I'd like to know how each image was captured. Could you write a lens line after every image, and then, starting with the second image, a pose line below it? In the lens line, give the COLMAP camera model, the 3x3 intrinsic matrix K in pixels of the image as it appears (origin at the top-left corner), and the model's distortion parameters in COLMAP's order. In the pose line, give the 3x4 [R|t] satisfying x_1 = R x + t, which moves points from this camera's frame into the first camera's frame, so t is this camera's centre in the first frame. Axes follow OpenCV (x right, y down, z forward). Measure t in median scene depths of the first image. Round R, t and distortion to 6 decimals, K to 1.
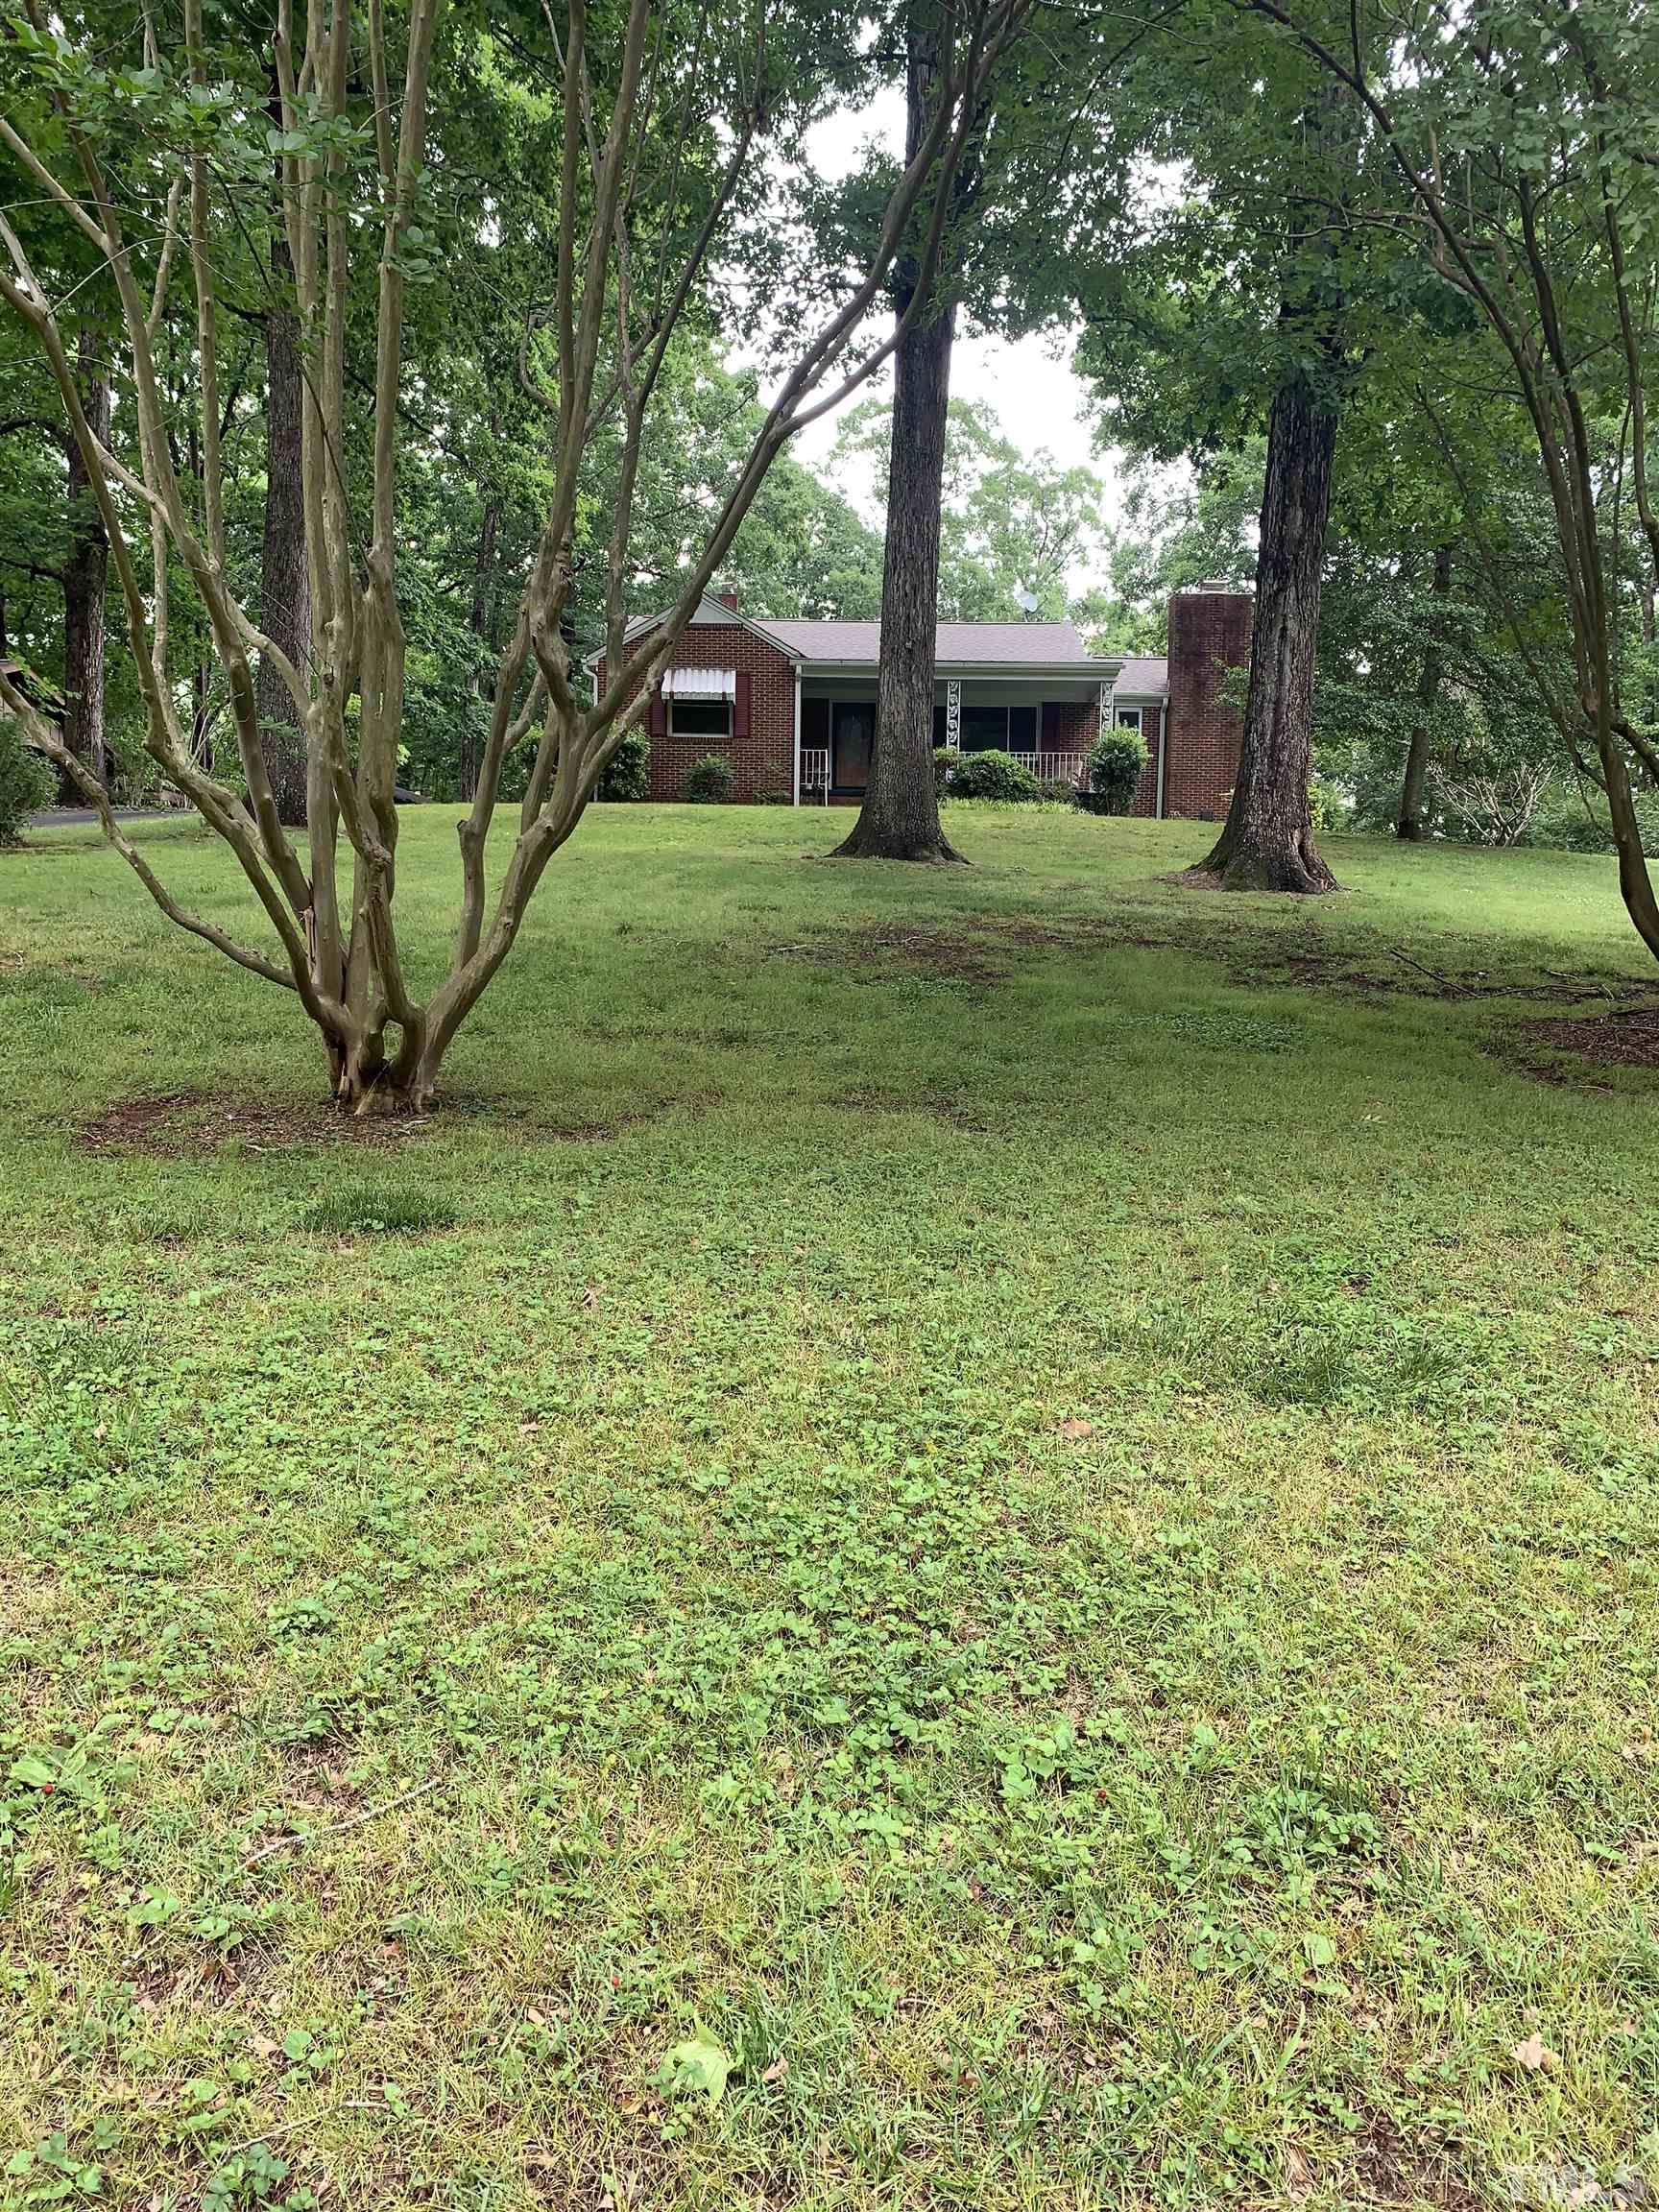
lens RADIAL K [[1740.0, 0, 811.3], [0, 1740.0, 1089.6], [0, 0, 1]] dist [0.062938, -0.096011]
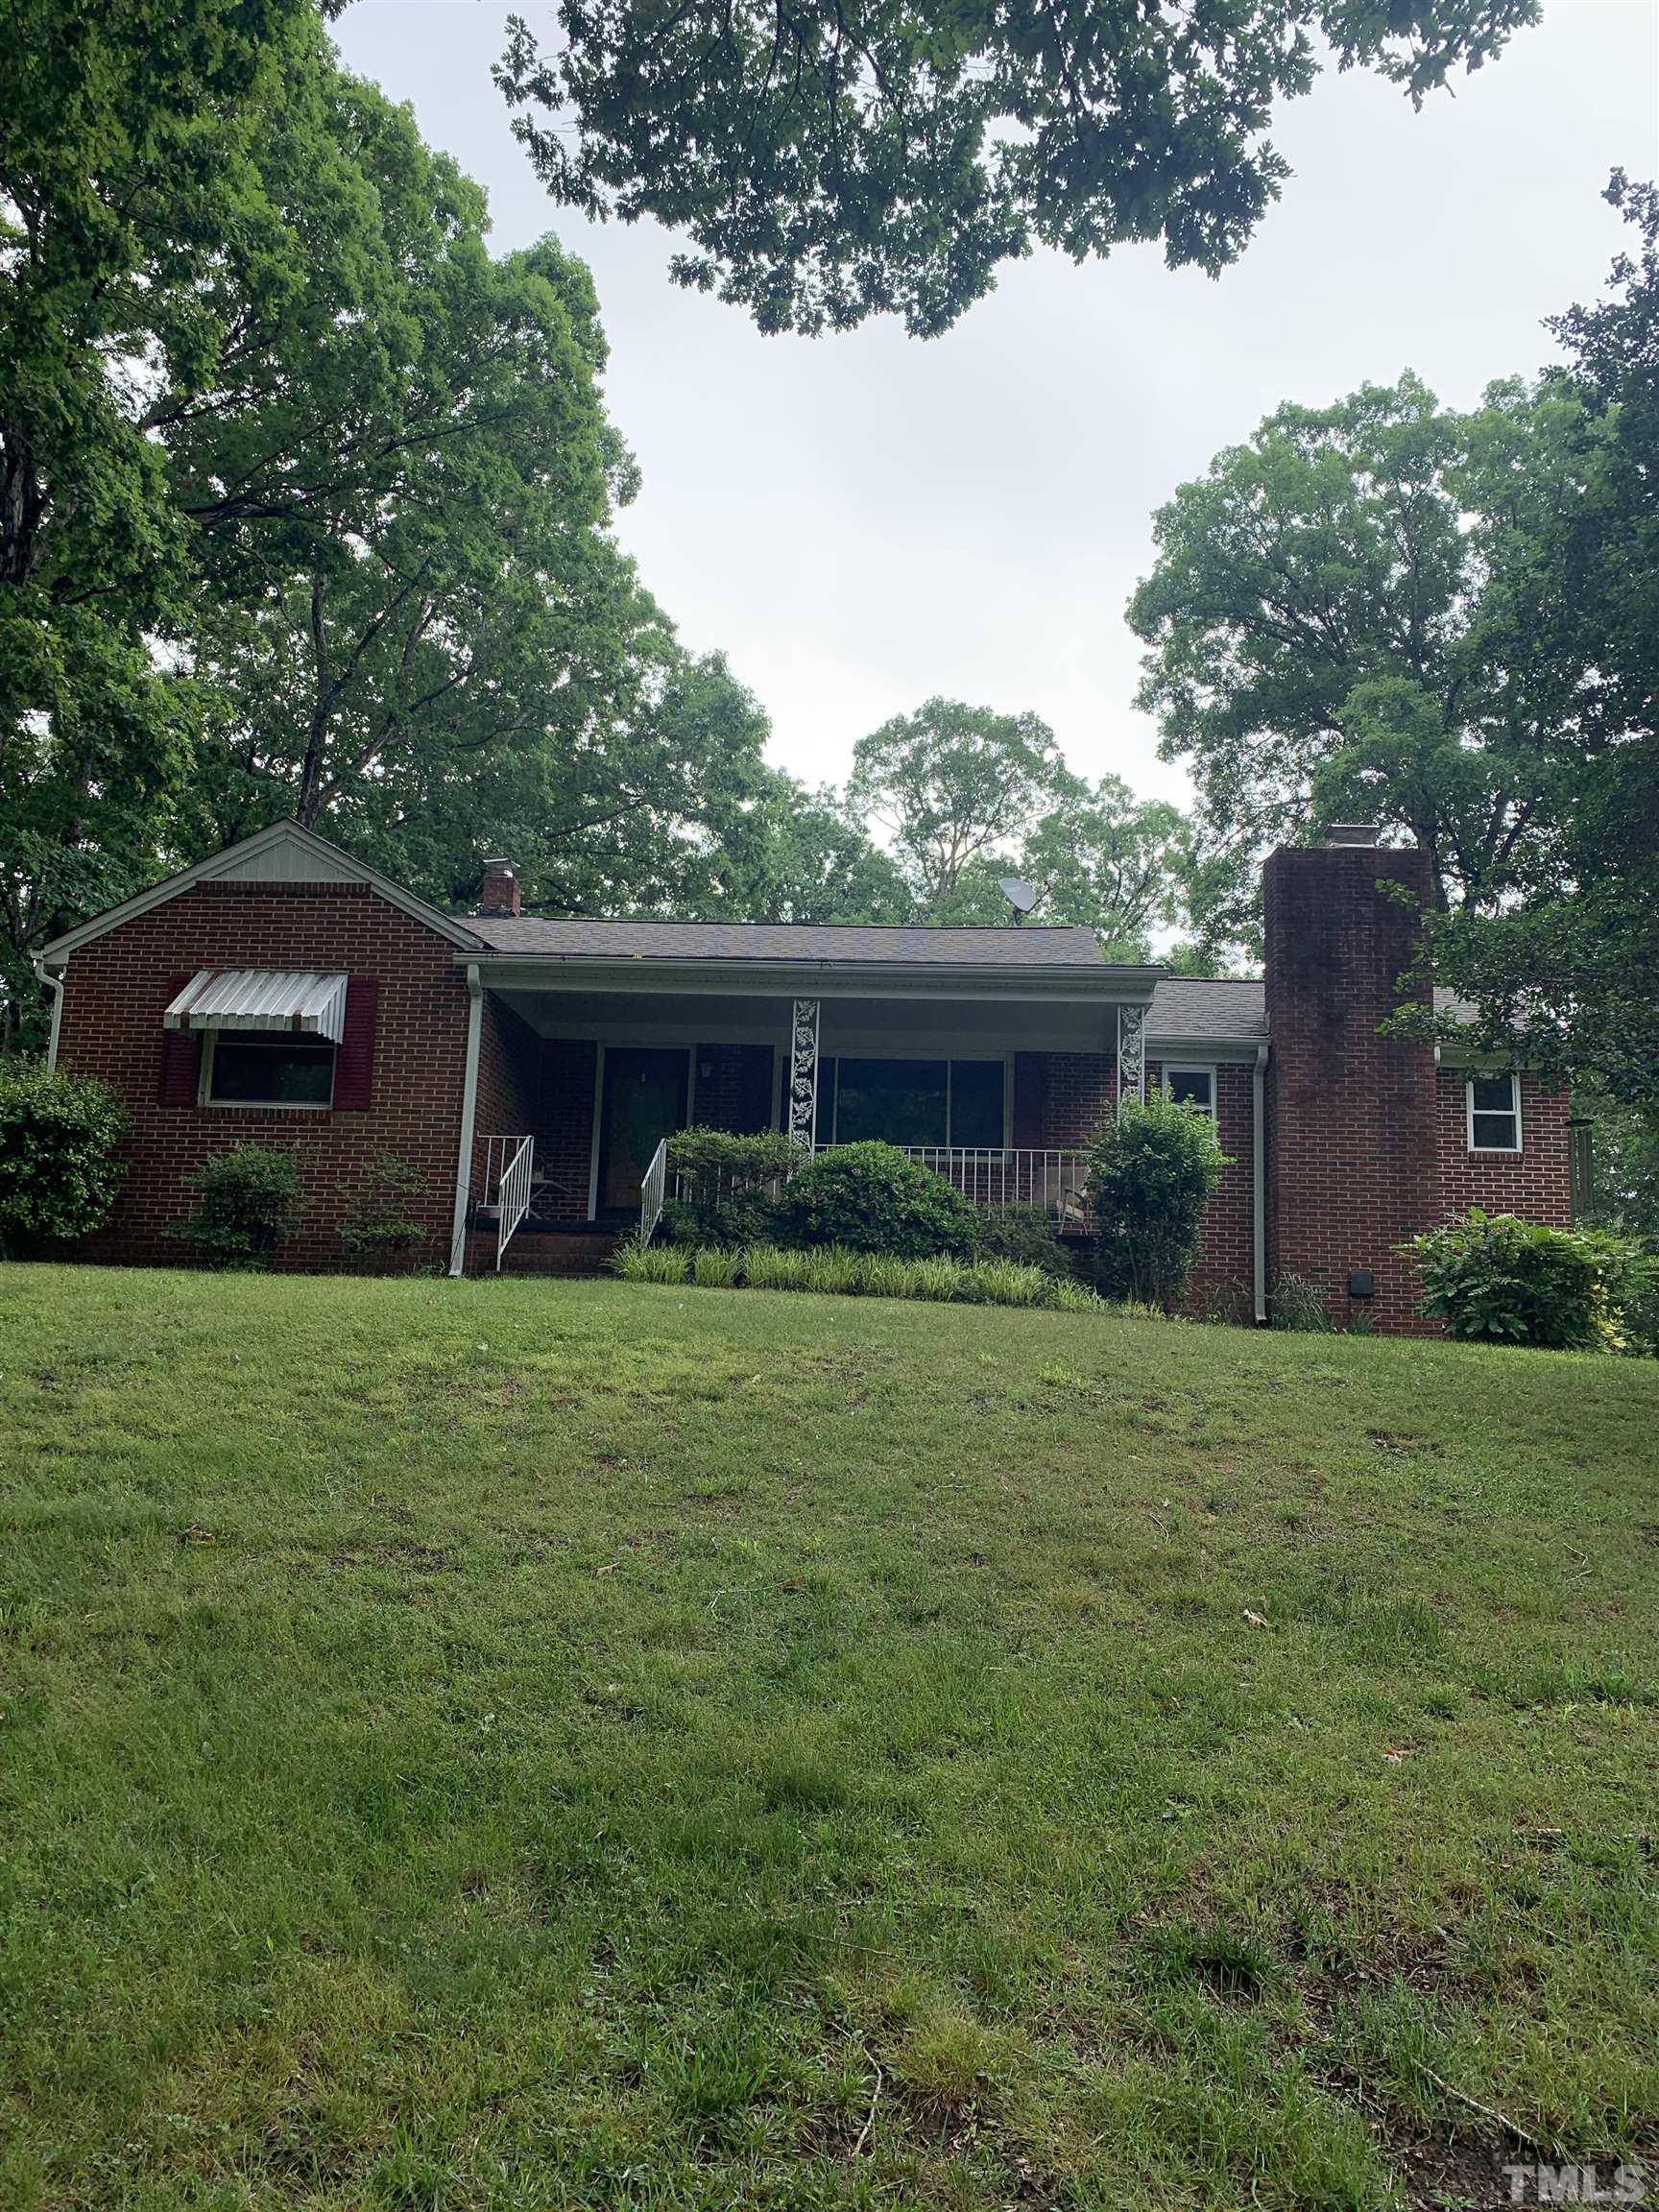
lens RADIAL K [[1732.4, 0, 822.1], [0, 1732.4, 1091.6], [0, 0, 1]] dist [0.096701, -0.198607]
pose [[0.997748, 0.008517, -0.066525, 0.180551], [-0.023016, 0.975149, -0.220350, -0.160626], [0.062995, 0.221385, 0.973150, 0.830534]]
